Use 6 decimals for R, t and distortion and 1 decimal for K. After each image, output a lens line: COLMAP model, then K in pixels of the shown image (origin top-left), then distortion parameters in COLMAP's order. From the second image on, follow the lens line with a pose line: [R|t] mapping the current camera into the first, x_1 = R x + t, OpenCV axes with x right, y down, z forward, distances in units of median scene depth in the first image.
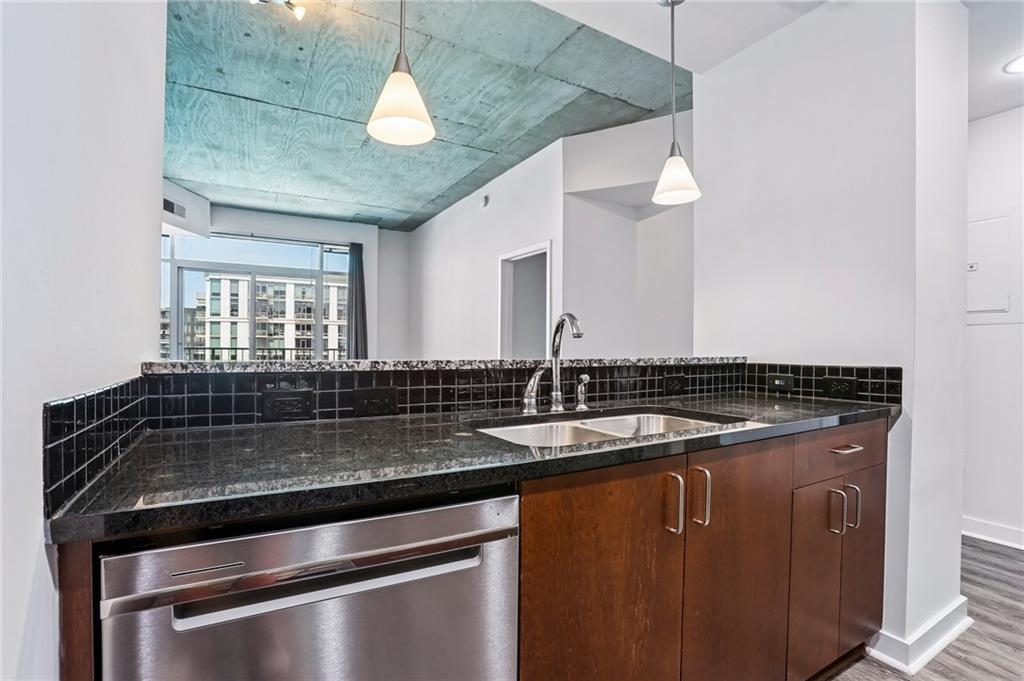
lens RADIAL K [[475.5, 0, 514.2], [0, 475.5, 342.0], [0, 0, 1]] dist [-0.001660, 0.000277]
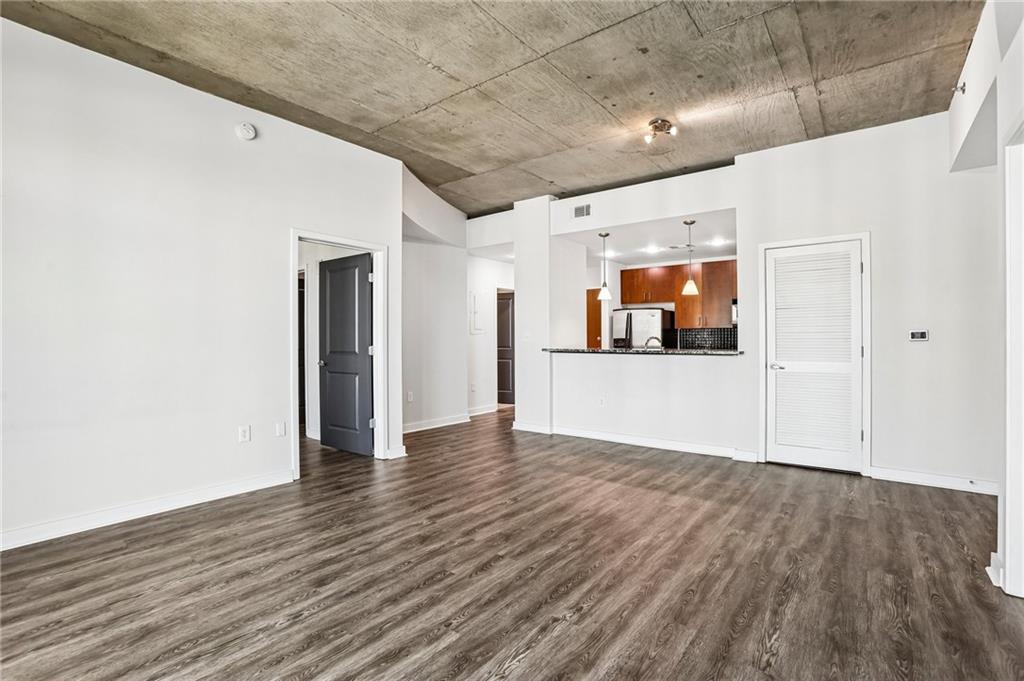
lens RADIAL K [[475.5, 0, 512.2], [0, 475.5, 338.1], [0, 0, 1]] dist [-0.001660, 0.000277]
pose [[-0.381614, -0.012878, 0.924232, -1.073095], [0.004610, 0.999864, 0.015836, -0.037700], [-0.924310, 0.010304, -0.381503, 1.245690]]
